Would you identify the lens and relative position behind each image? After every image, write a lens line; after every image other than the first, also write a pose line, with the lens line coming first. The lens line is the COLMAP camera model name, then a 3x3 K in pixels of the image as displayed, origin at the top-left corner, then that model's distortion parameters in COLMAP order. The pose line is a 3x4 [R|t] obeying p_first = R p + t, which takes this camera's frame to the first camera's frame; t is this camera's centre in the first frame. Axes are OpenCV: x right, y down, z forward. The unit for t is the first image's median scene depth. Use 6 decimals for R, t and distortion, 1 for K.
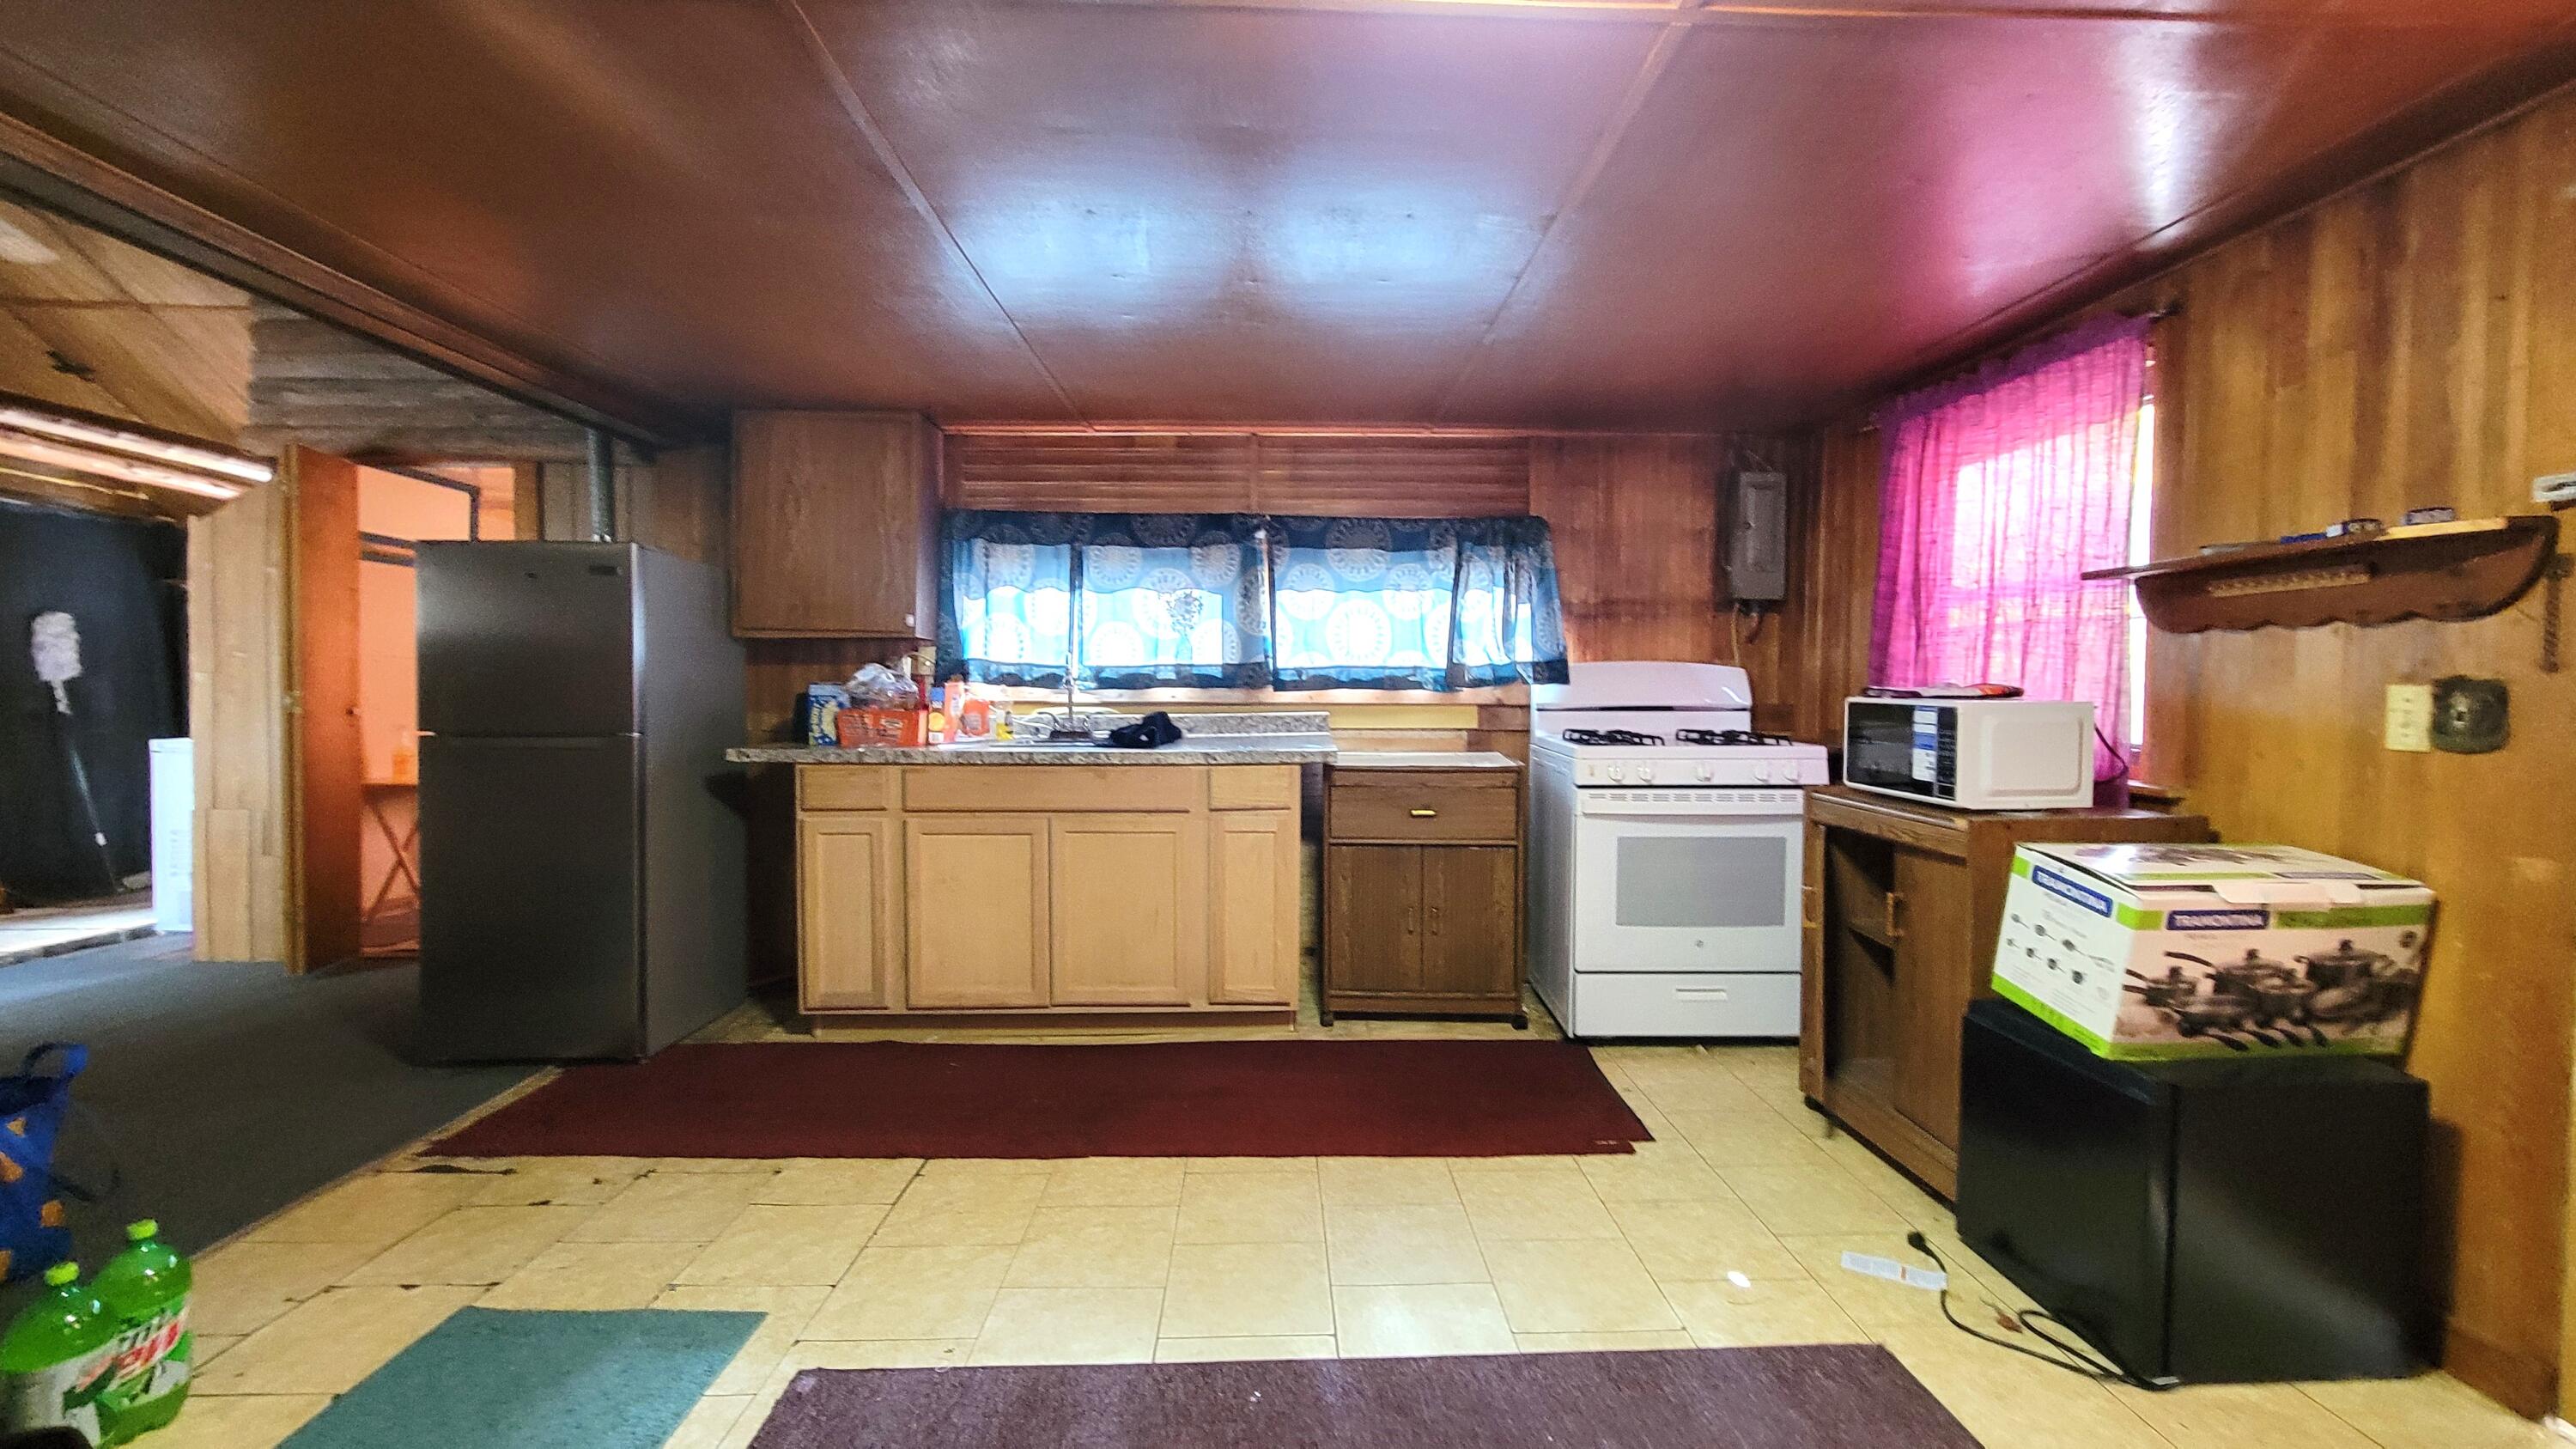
lens RADIAL K [[1051.8, 0, 1300.3], [0, 1051.8, 719.0], [0, 0, 1]] dist [0.006645, -0.001346]
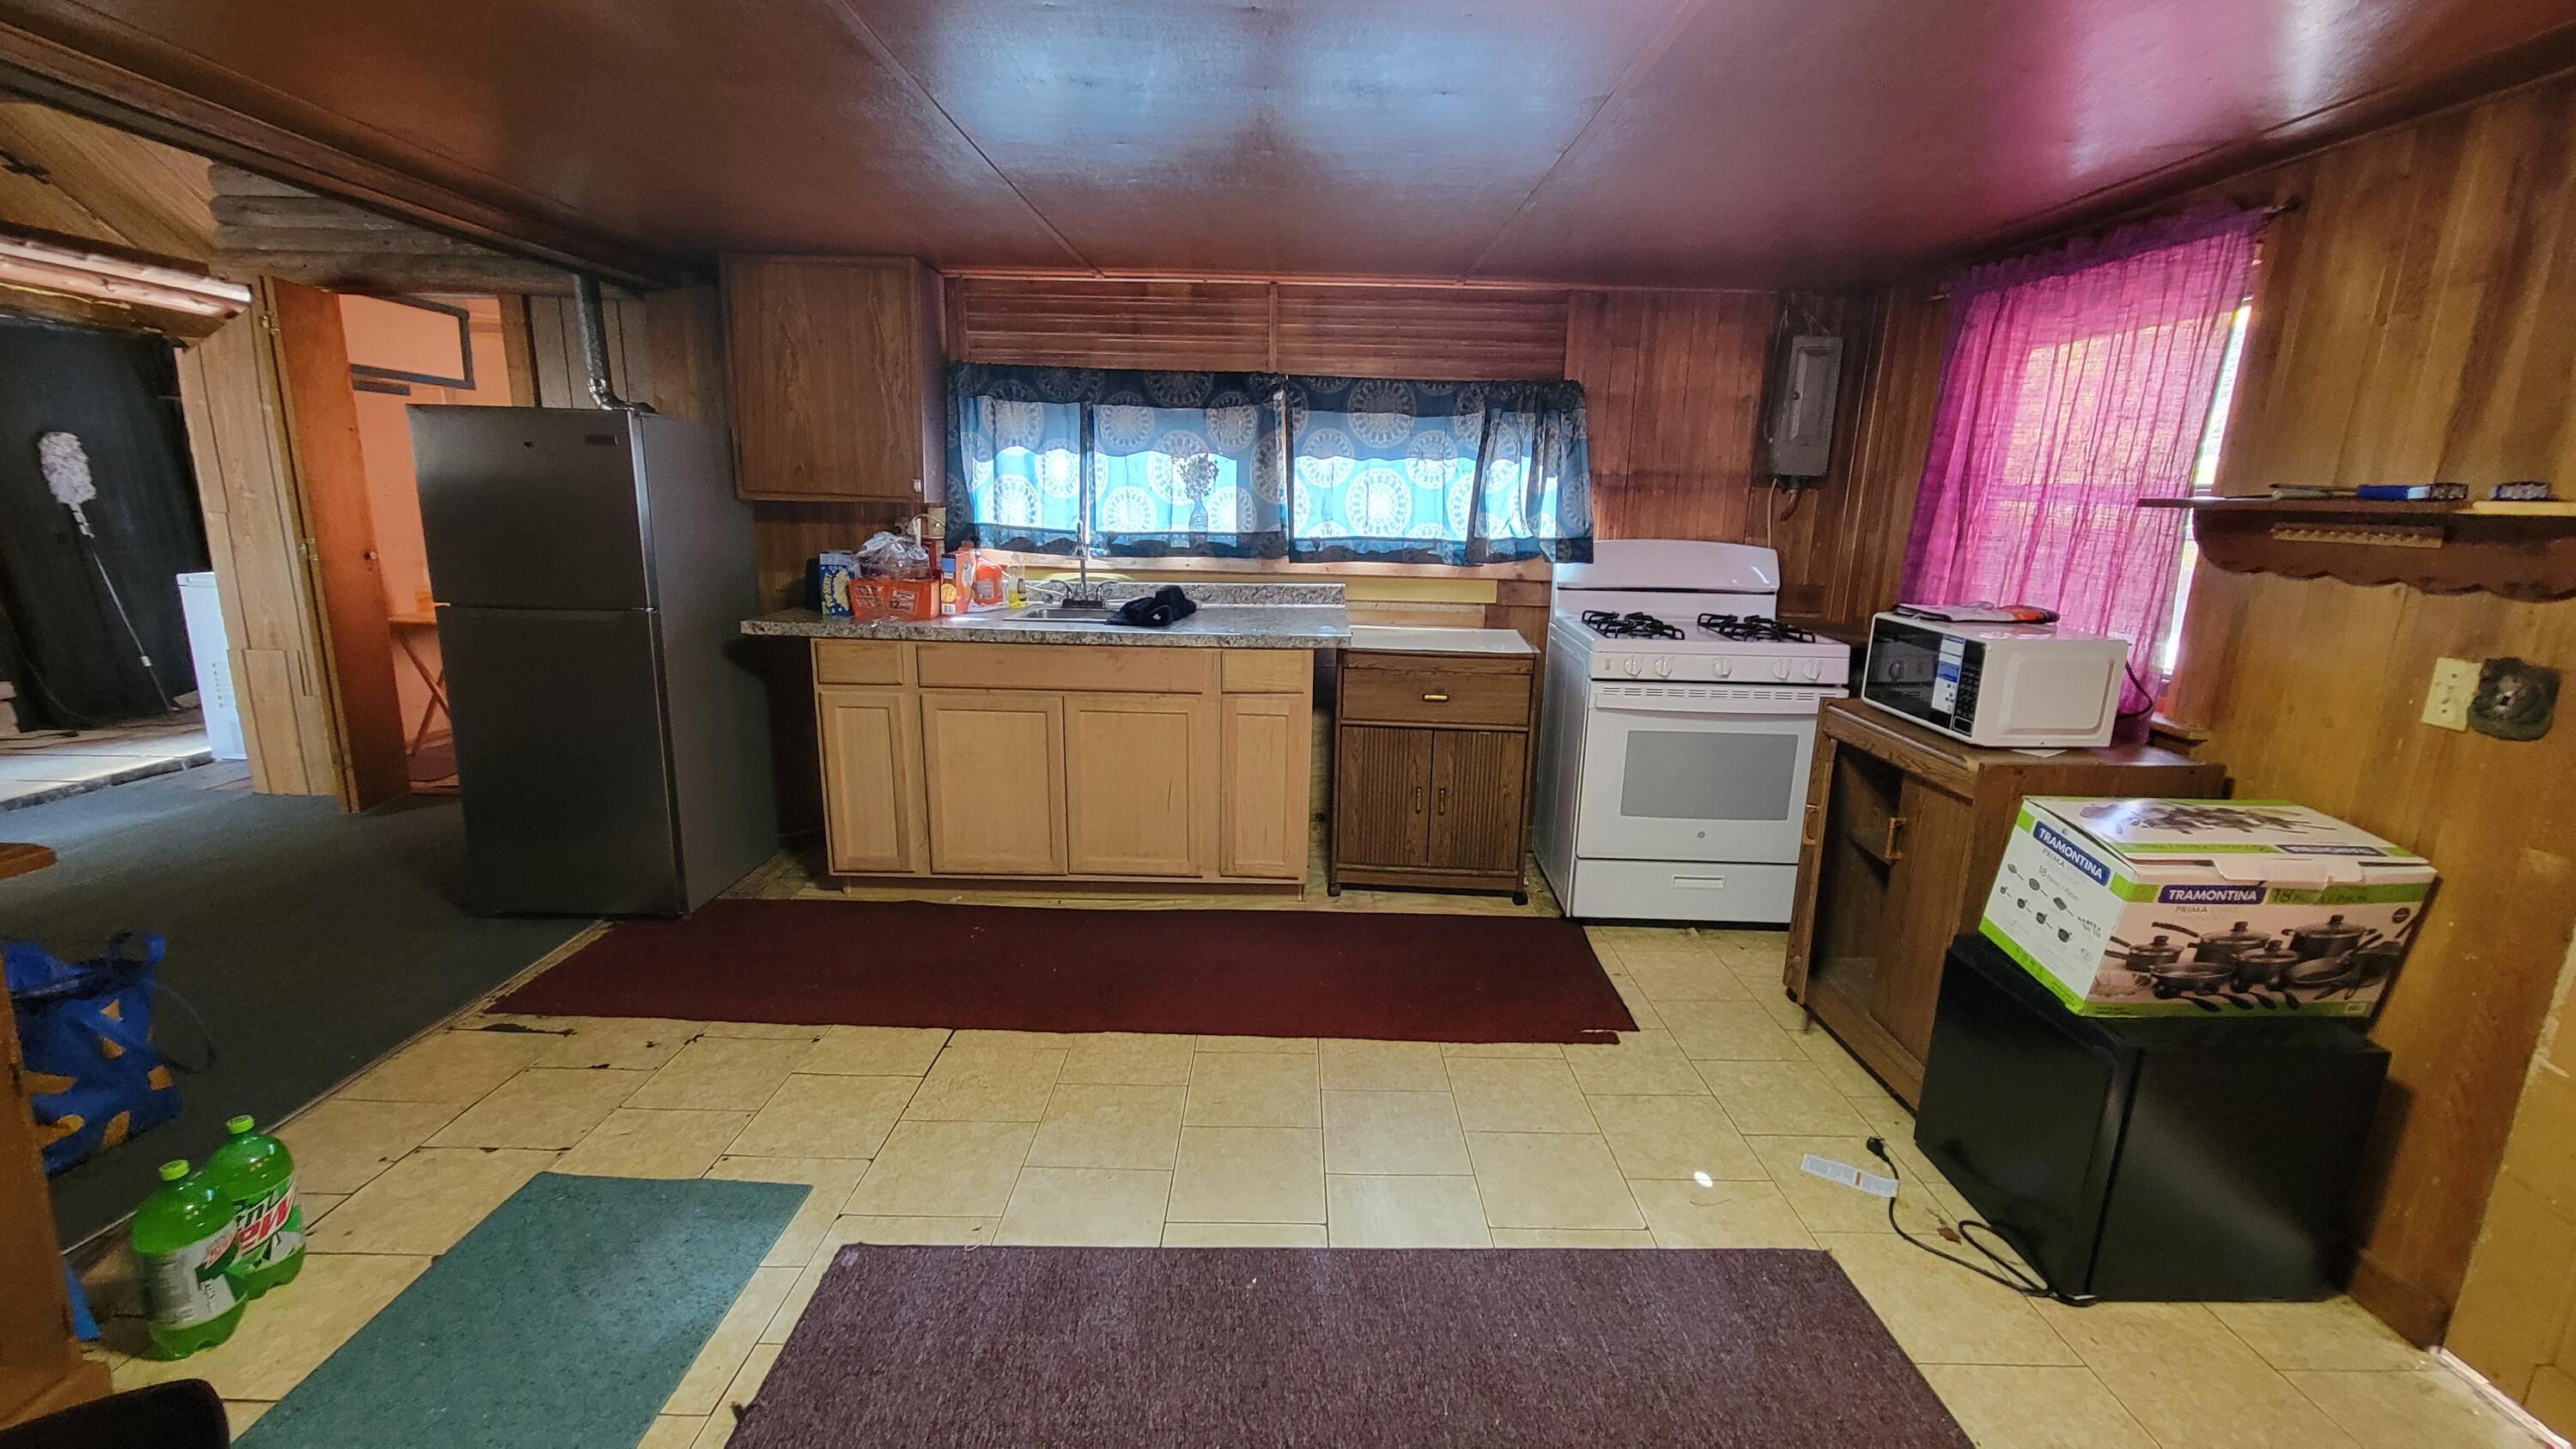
lens RADIAL K [[1051.8, 0, 1300.0], [0, 1051.8, 717.7], [0, 0, 1]] dist [0.006645, -0.001346]
pose [[0.999517, 0.025607, -0.017630, 0.006978], [-0.021897, 0.982400, 0.185499, -0.083376], [0.022070, -0.185023, 0.982486, 0.012508]]
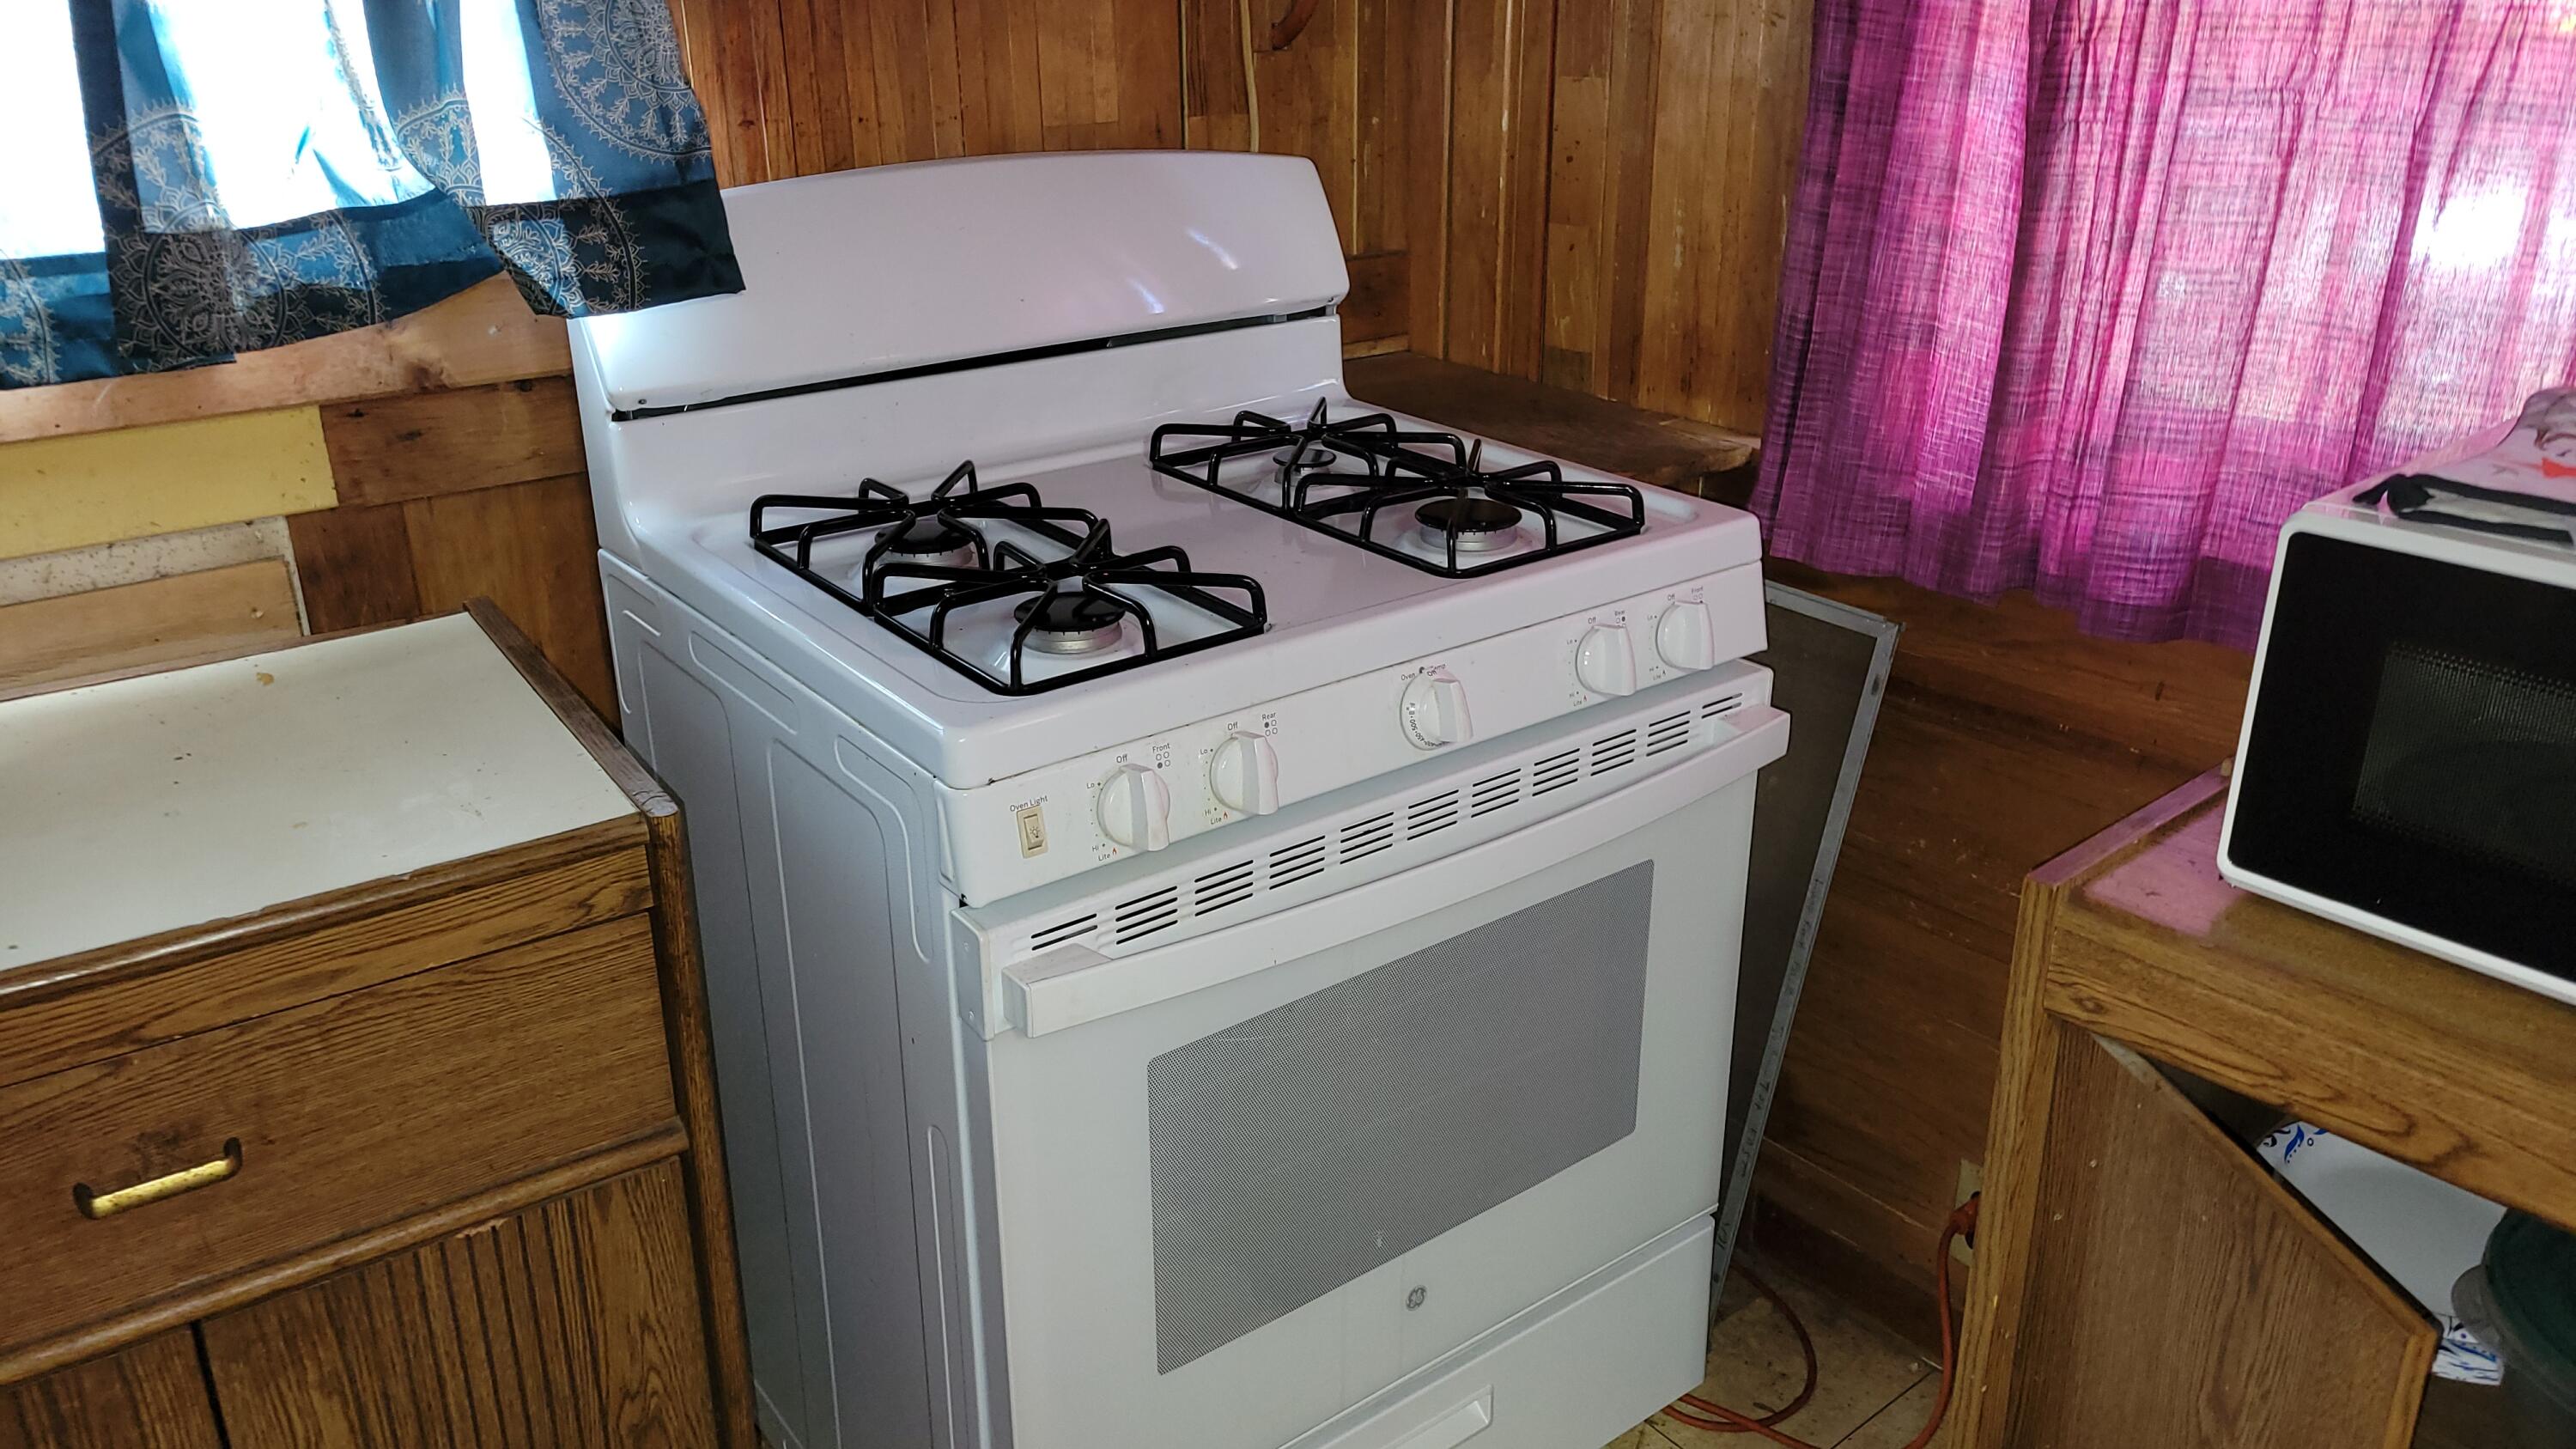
lens RADIAL K [[1982.0, 0, 1283.9], [0, 1982.0, 720.0], [0, 0, 1]] dist [0.036021, -0.001407]
pose [[0.795109, -0.230356, 0.561014, 0.104426], [0.031435, 0.939465, 0.341200, -0.111346], [-0.605651, -0.253656, 0.754219, 0.712451]]
